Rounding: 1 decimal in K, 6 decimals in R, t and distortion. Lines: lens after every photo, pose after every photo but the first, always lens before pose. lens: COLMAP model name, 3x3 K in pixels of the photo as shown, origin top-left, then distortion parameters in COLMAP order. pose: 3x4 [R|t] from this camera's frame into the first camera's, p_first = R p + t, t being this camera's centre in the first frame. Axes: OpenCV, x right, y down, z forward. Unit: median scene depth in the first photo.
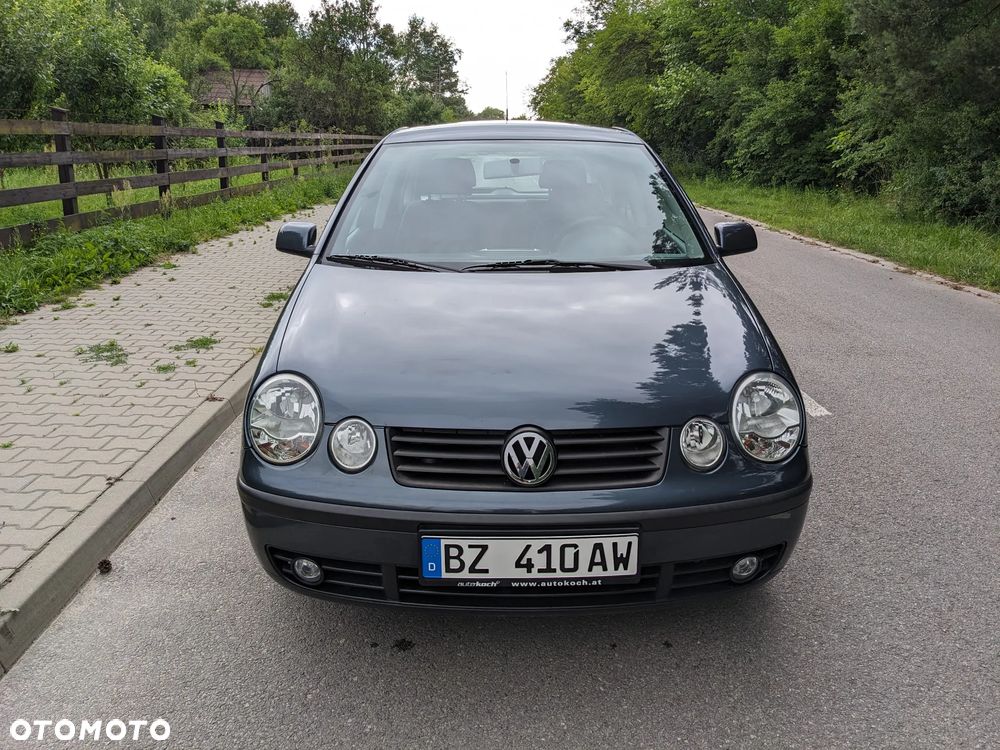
lens RADIAL K [[786.3, 0, 497.0], [0, 786.3, 365.3], [0, 0, 1]] dist [0.058910, -0.087980]
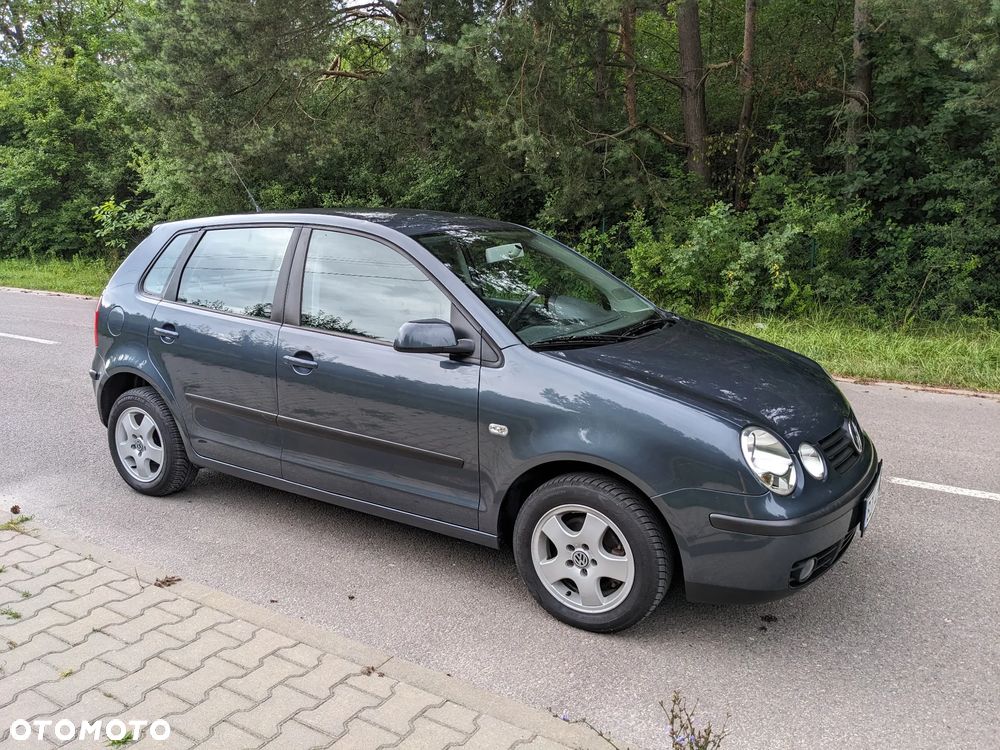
lens RADIAL K [[785.7, 0, 480.1], [0, 785.7, 373.9], [0, 0, 1]] dist [0.053312, -0.081453]
pose [[0.542058, -0.169362, 0.823098, -0.159931], [0.224118, 0.973139, 0.052640, -0.024231], [-0.809904, 0.155937, 0.565455, 0.069295]]
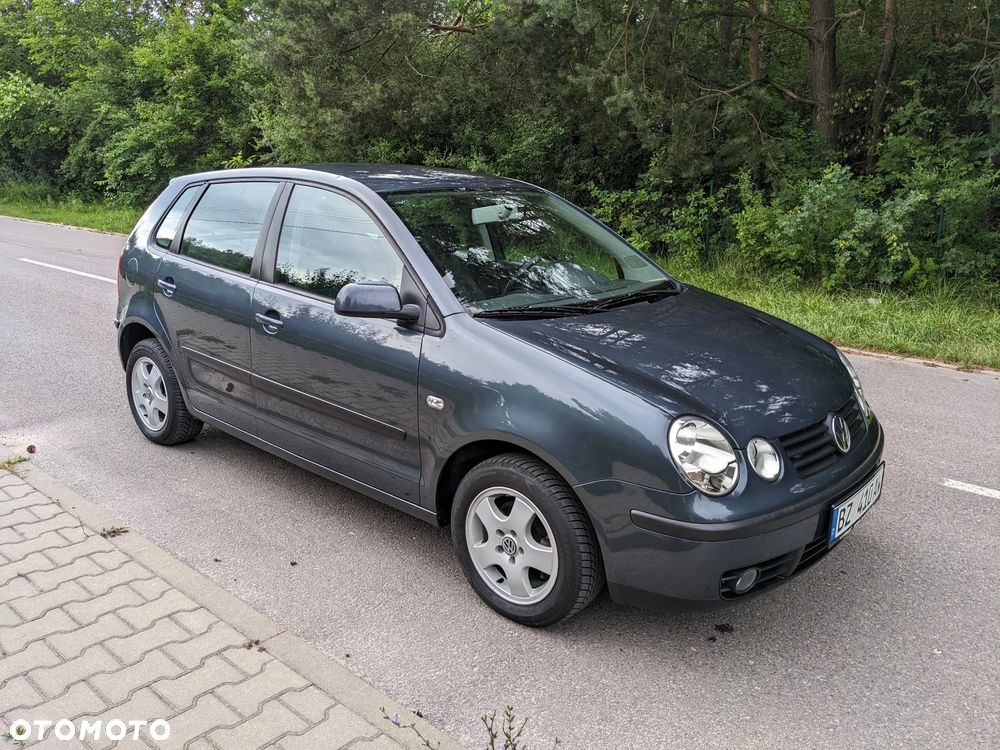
lens RADIAL K [[786.3, 0, 497.0], [0, 786.3, 365.3], [0, 0, 1]] dist [0.058910, -0.087980]
pose [[0.666287, -0.168410, 0.726430, -0.131180], [0.183631, 0.981220, 0.059050, -0.018162], [-0.722732, 0.094051, 0.684699, 0.047993]]
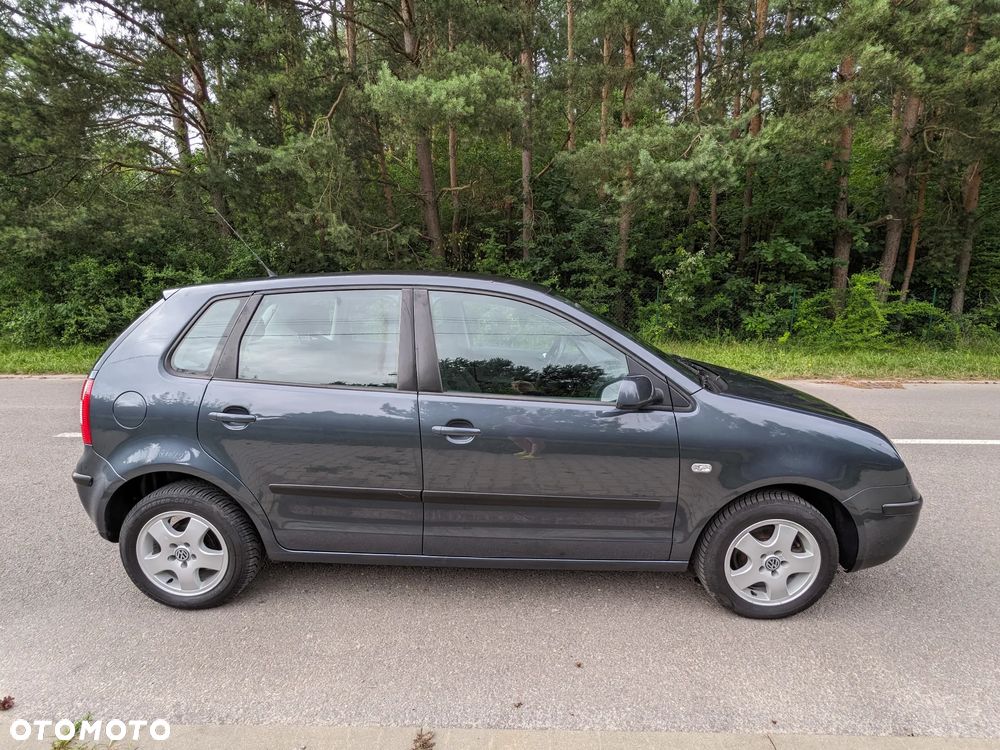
lens RADIAL K [[479.5, 0, 505.0], [0, 479.5, 377.0], [0, 0, 1]] dist [0.000665, 0.000038]
pose [[0.031780, -0.193559, 0.980574, -0.133337], [0.270036, 0.946248, 0.178032, -0.051760], [-0.962326, 0.259132, 0.082340, 0.177067]]
